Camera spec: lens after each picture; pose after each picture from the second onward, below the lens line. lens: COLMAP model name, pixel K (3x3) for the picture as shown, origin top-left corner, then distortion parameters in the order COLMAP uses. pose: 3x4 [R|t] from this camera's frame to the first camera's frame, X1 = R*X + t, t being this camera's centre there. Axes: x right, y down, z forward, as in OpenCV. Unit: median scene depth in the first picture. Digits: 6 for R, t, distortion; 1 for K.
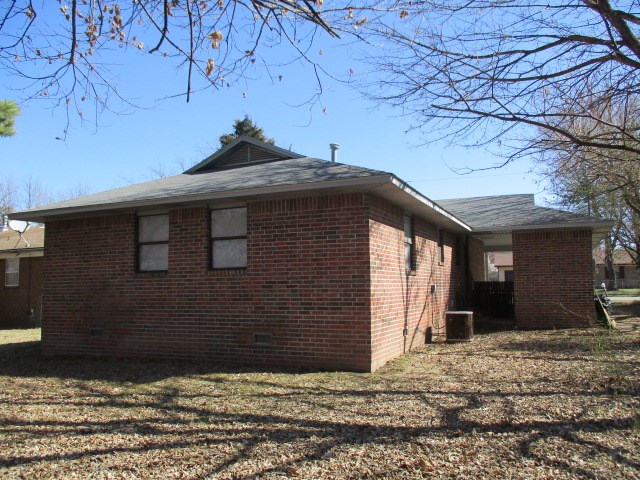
lens RADIAL K [[561.7, 0, 322.0], [0, 561.7, 231.4], [0, 0, 1]] dist [-0.035308, 0.000241]
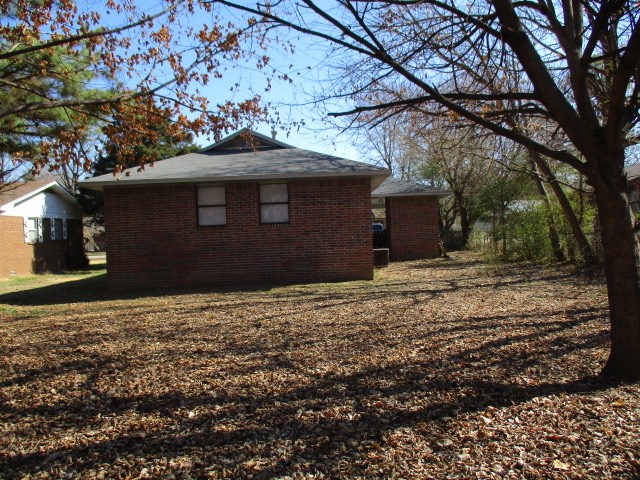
lens RADIAL K [[561.7, 0, 322.0], [0, 561.7, 231.4], [0, 0, 1]] dist [-0.035308, 0.000241]
pose [[0.913672, -0.017489, 0.406076, -0.630682], [-0.015223, 0.996901, 0.077185, -0.030362], [-0.406167, -0.076704, 0.910574, -0.437650]]
